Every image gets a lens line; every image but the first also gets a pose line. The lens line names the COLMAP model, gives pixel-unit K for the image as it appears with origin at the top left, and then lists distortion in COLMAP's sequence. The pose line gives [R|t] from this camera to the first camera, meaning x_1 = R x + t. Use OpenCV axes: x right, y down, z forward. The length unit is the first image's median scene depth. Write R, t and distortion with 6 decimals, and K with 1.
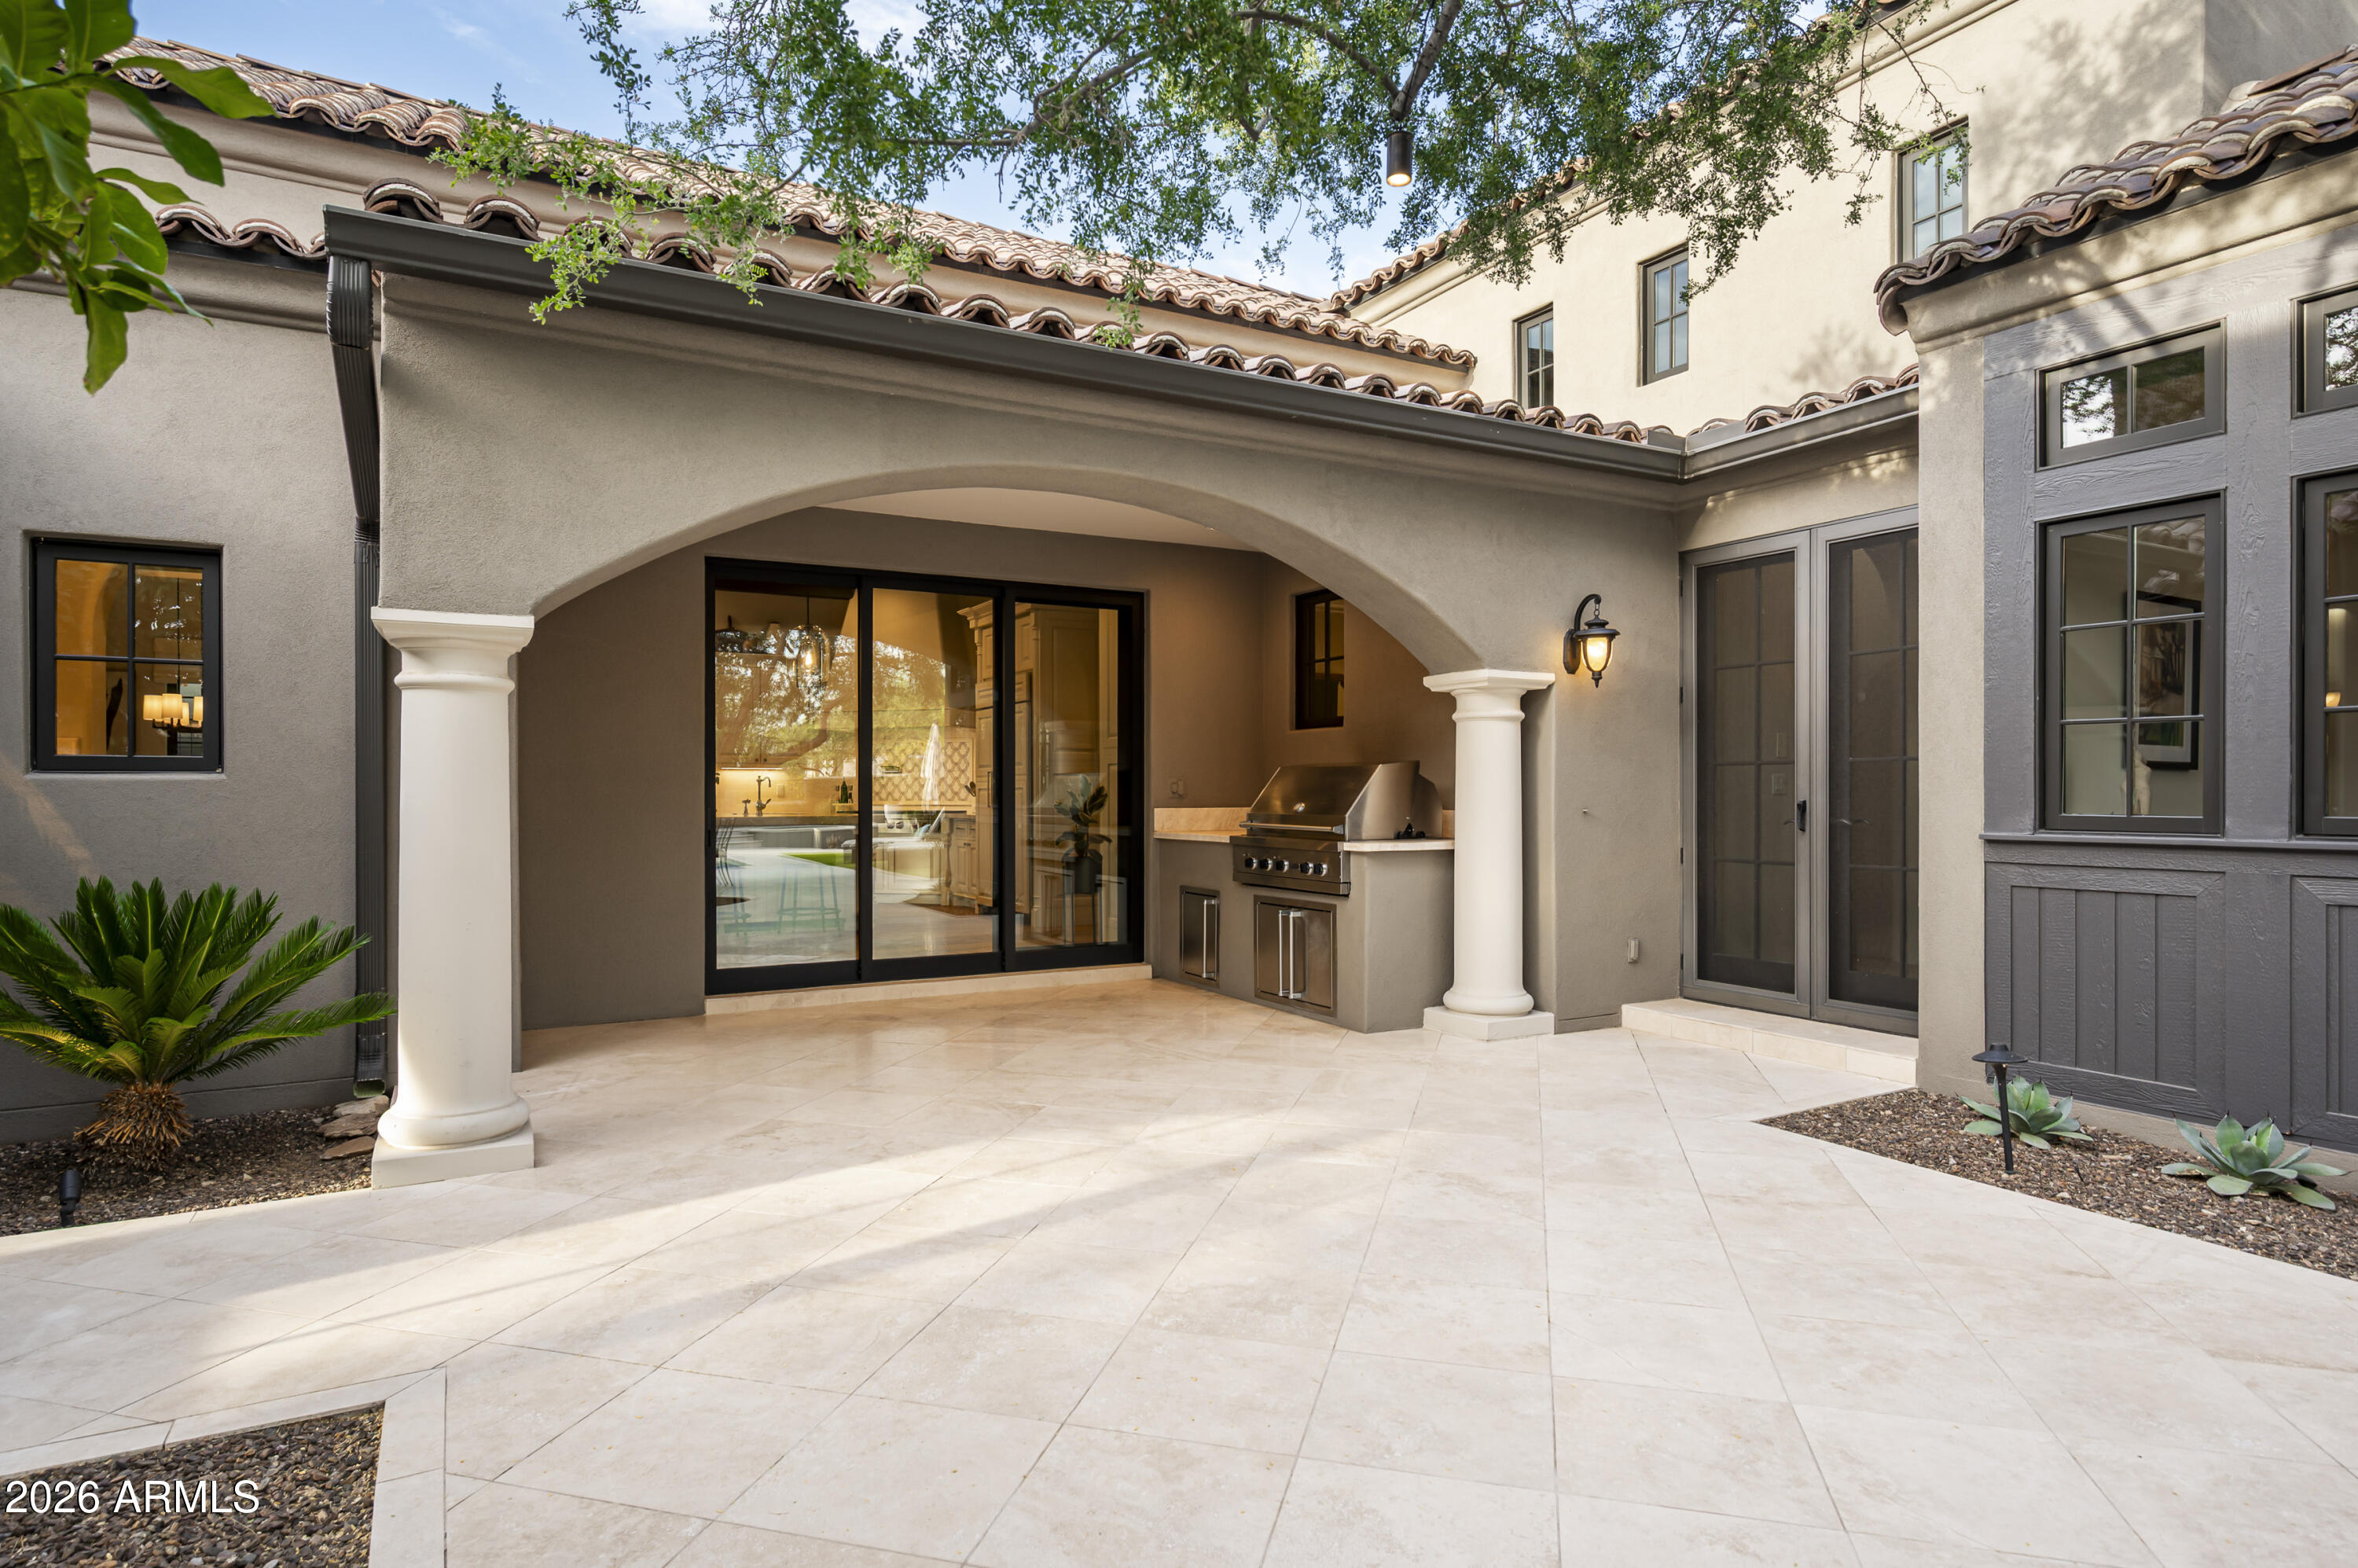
lens RADIAL K [[1289.5, 0, 1173.5], [0, 1289.5, 798.2], [0, 0, 1]] dist [-0.019043, -0.001125]
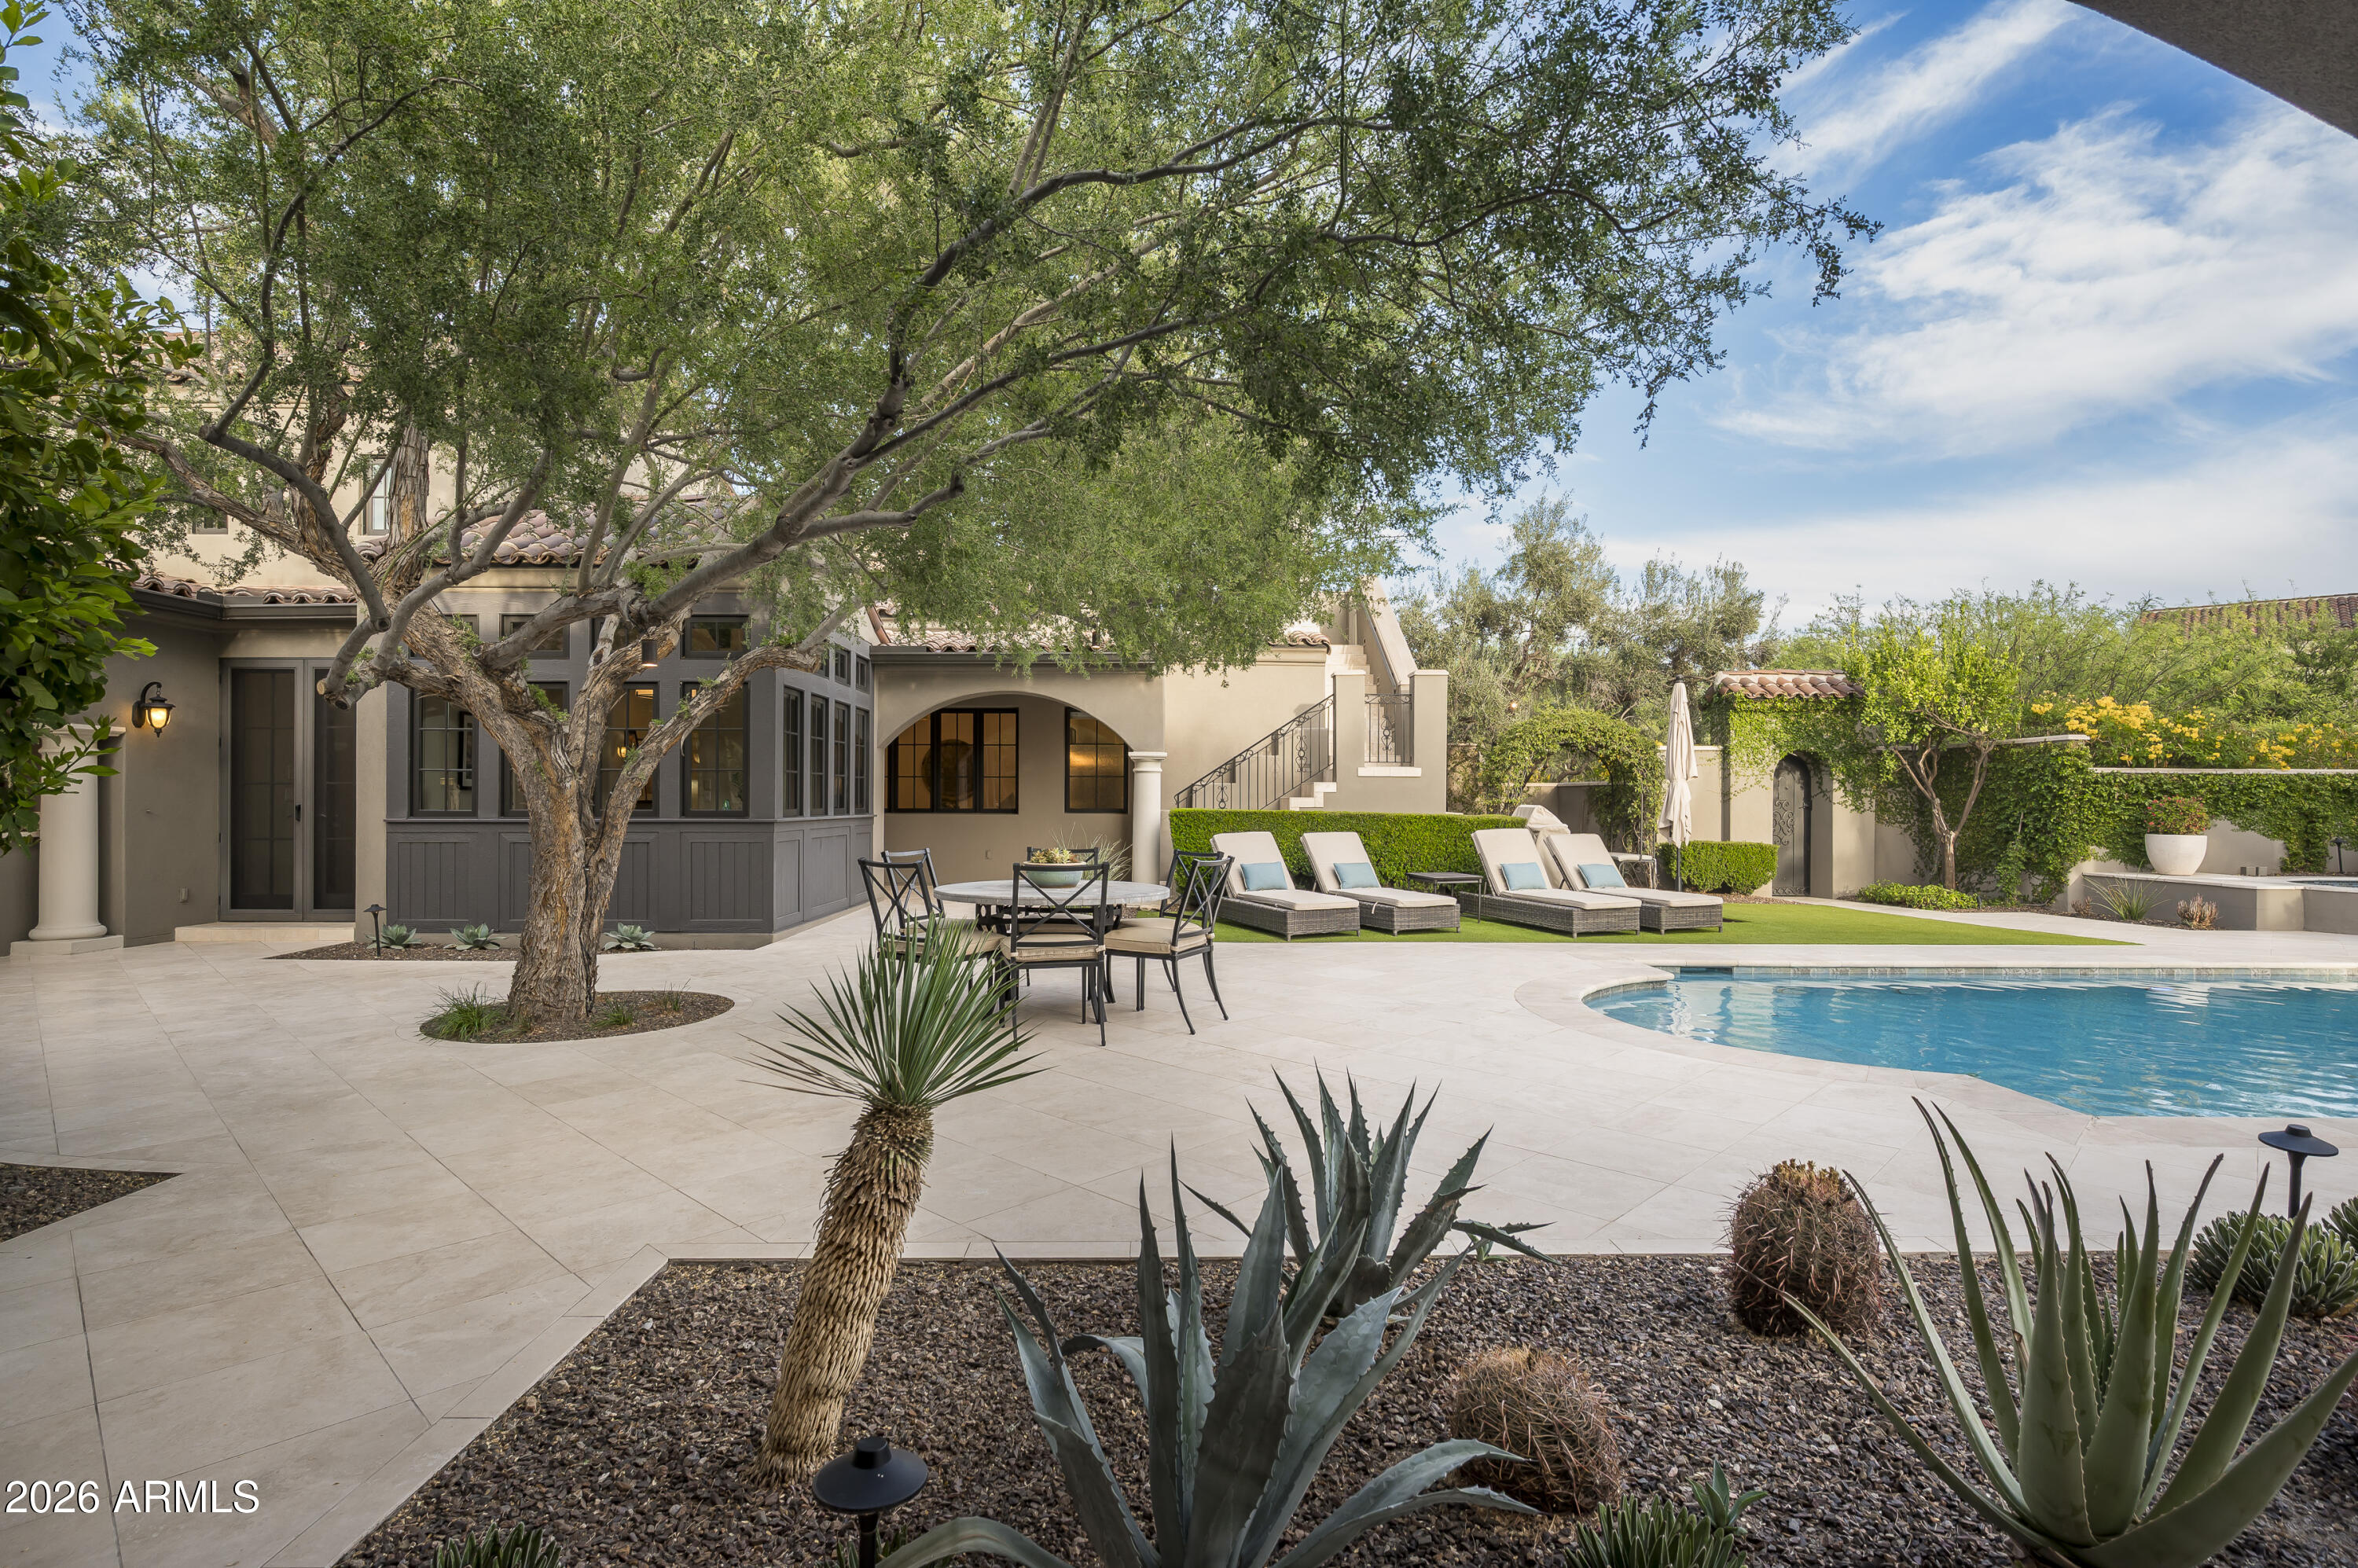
lens RADIAL K [[1149.5, 0, 1174.4], [0, 1149.5, 791.0], [0, 0, 1]] dist [0.000039, 0.000192]
pose [[0.494262, 0.008025, 0.869276, -0.322150], [0.002281, 0.999942, -0.010528, 0.002664], [-0.869310, 0.007186, 0.494215, -0.902997]]
